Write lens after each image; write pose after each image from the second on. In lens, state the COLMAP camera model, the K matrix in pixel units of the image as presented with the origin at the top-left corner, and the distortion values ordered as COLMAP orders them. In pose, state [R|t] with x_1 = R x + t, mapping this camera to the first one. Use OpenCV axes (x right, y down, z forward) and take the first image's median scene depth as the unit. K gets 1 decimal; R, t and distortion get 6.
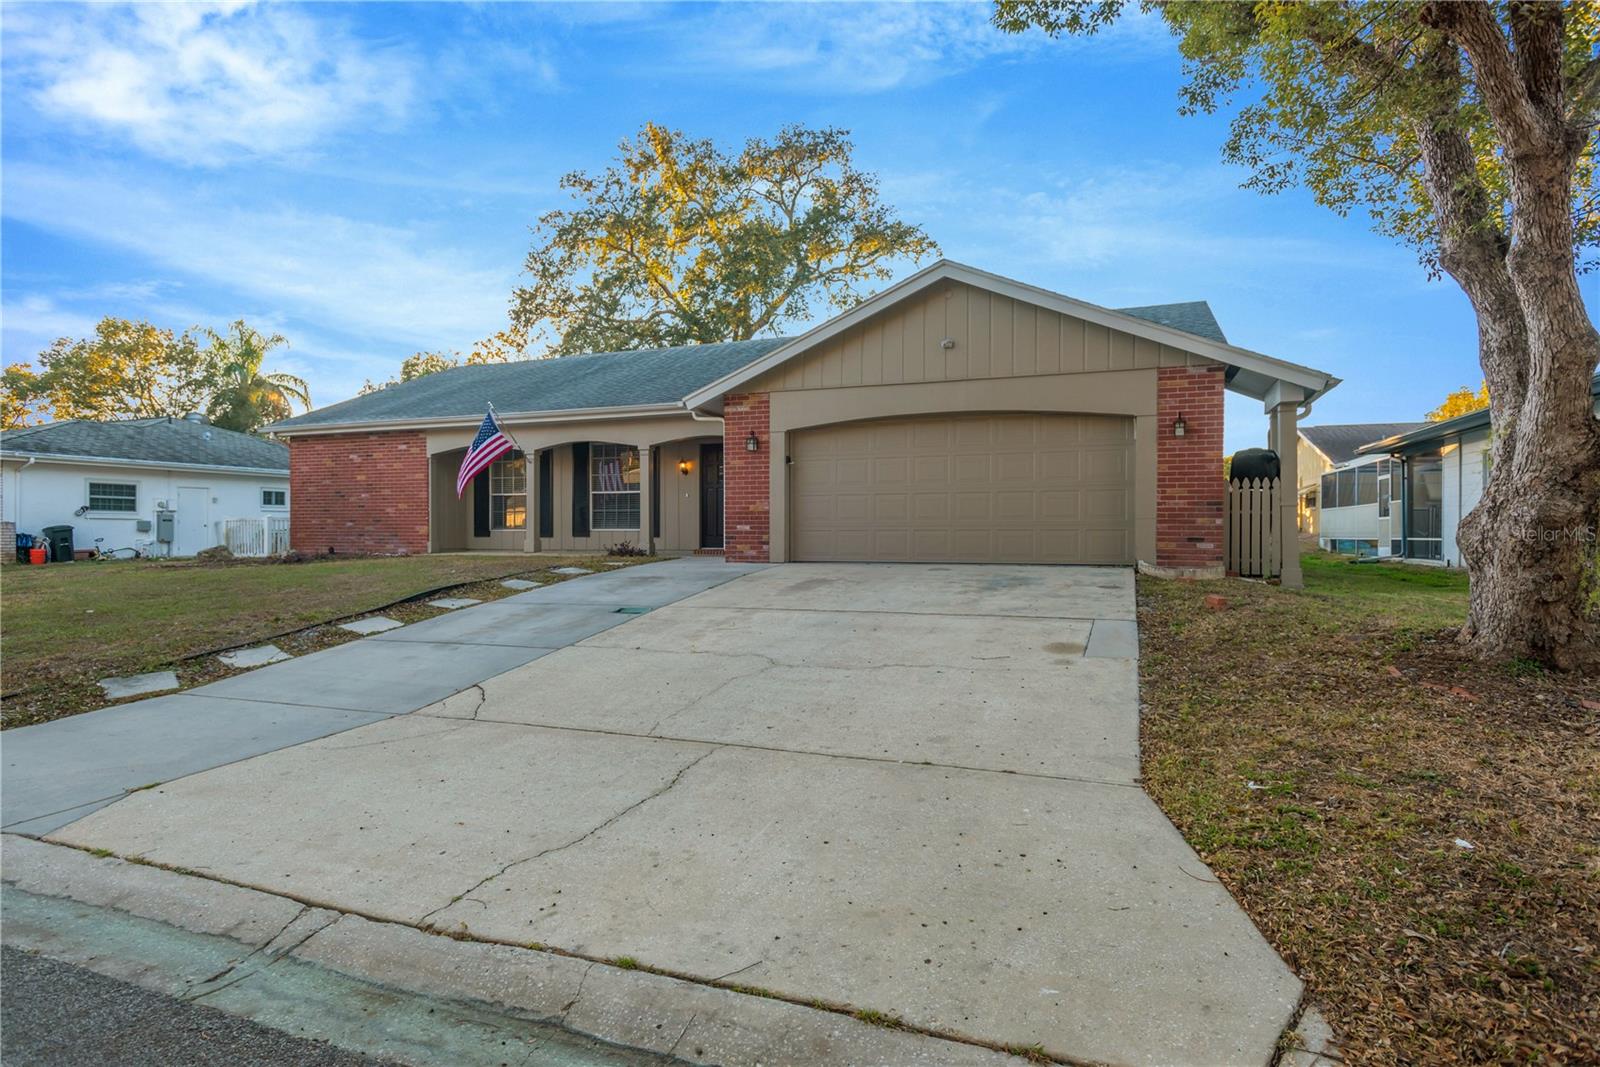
lens RADIAL K [[873.8, 0, 800.0], [0, 873.8, 533.5], [0, 0, 1]] dist [0.001056, 0.000254]
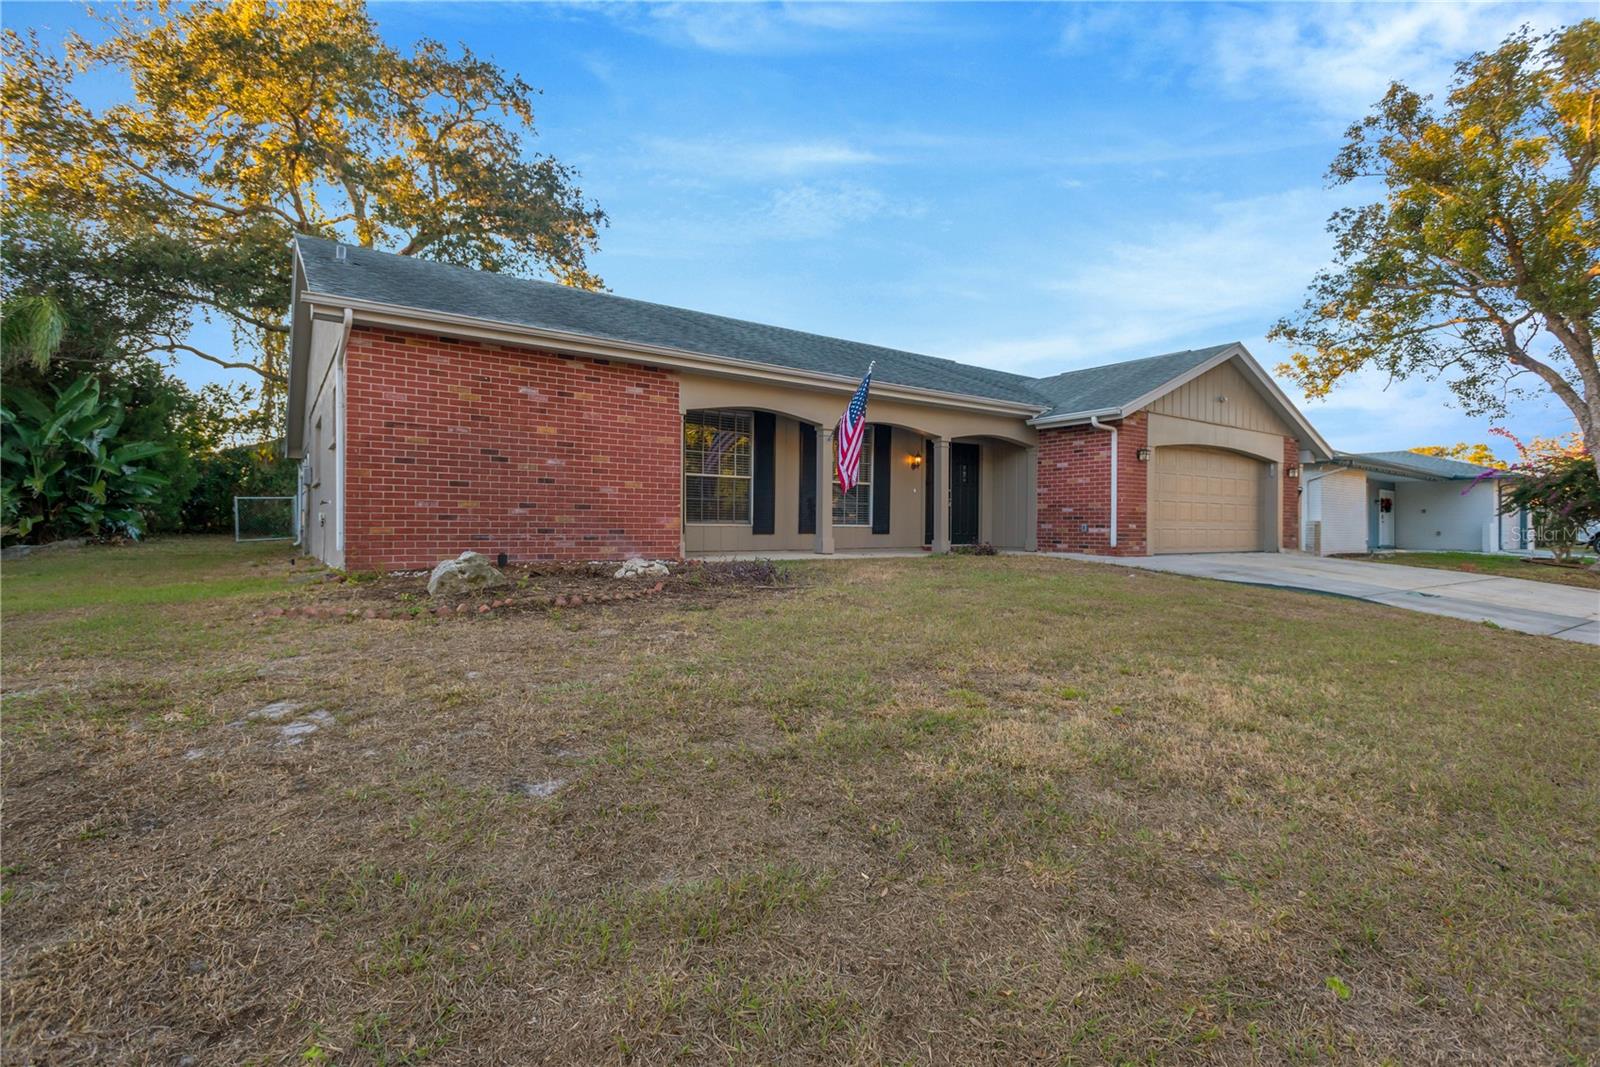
lens RADIAL K [[751.1, 0, 800.0], [0, 751.1, 533.5], [0, 0, 1]] dist [0.002788, -0.000085]
pose [[0.556330, -0.002303, 0.830958, -0.890675], [-0.006353, 0.999955, 0.007025, -0.001098], [-0.830937, -0.009187, 0.556290, 0.641905]]
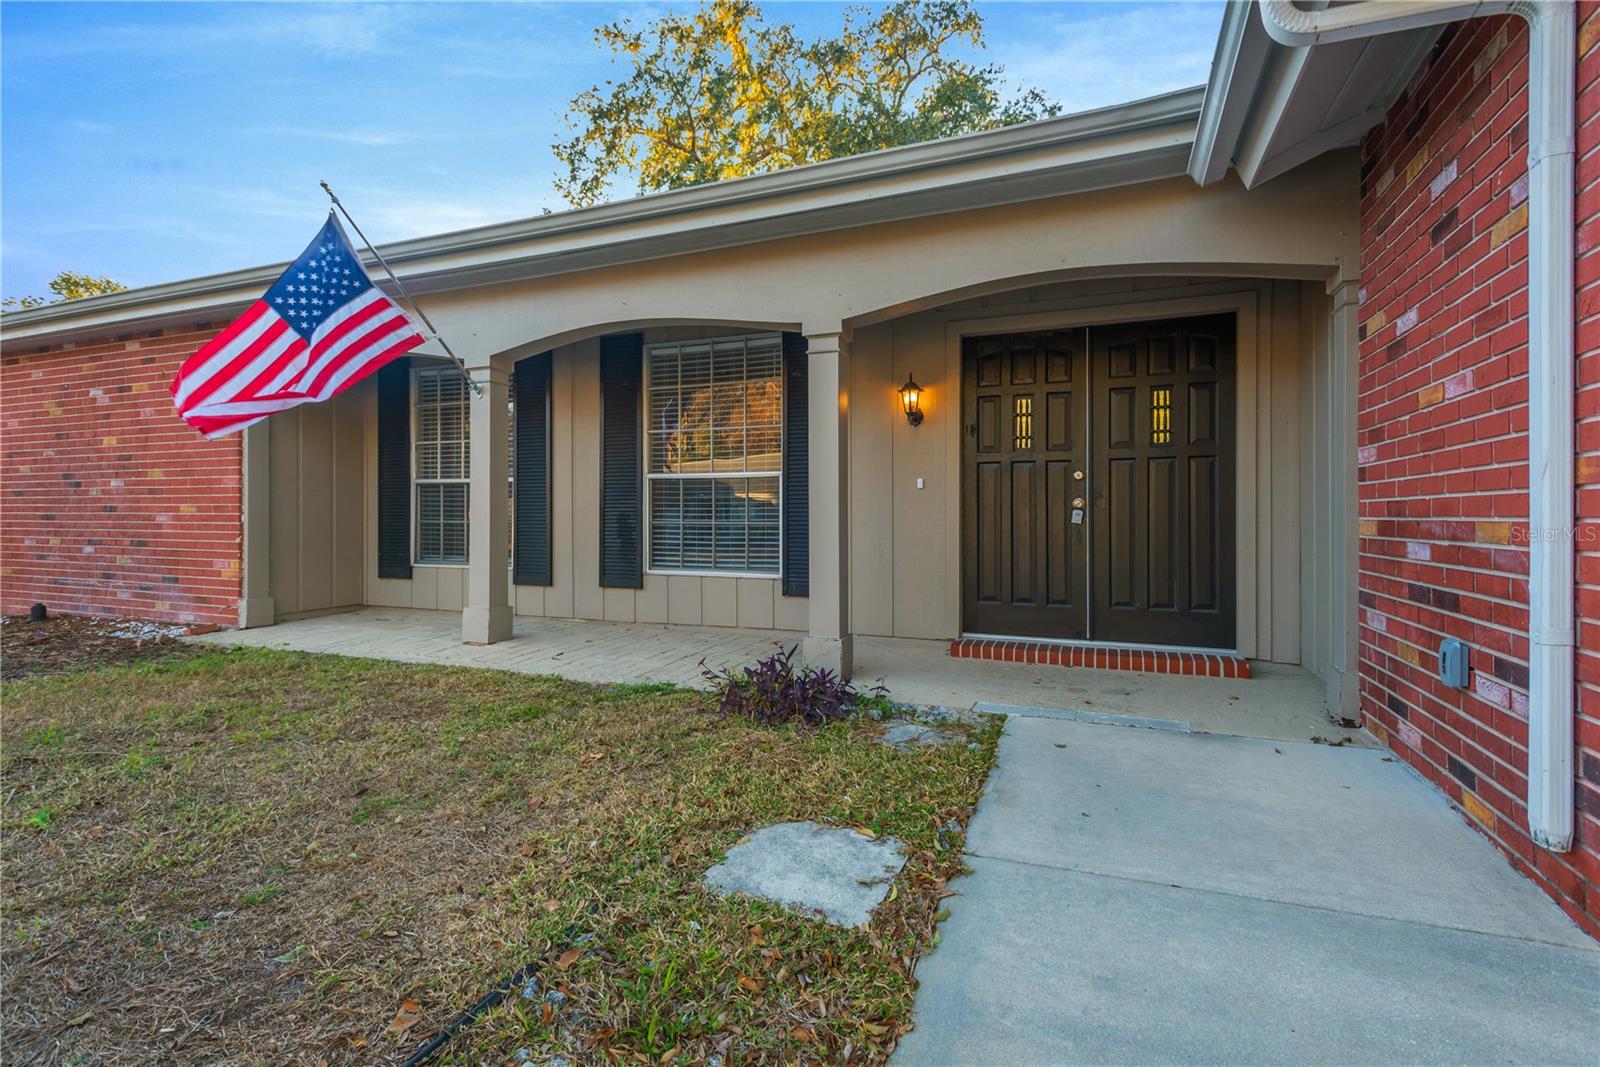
lens RADIAL K [[756.6, 0, 797.1], [0, 756.6, 514.3], [0, 0, 1]] dist [0.003129, -0.000211]
pose [[0.999776, 0.001887, -0.021079, -0.172086], [-0.001969, 0.999991, -0.003867, -0.029961], [0.021071, 0.003908, 0.999770, 0.693110]]
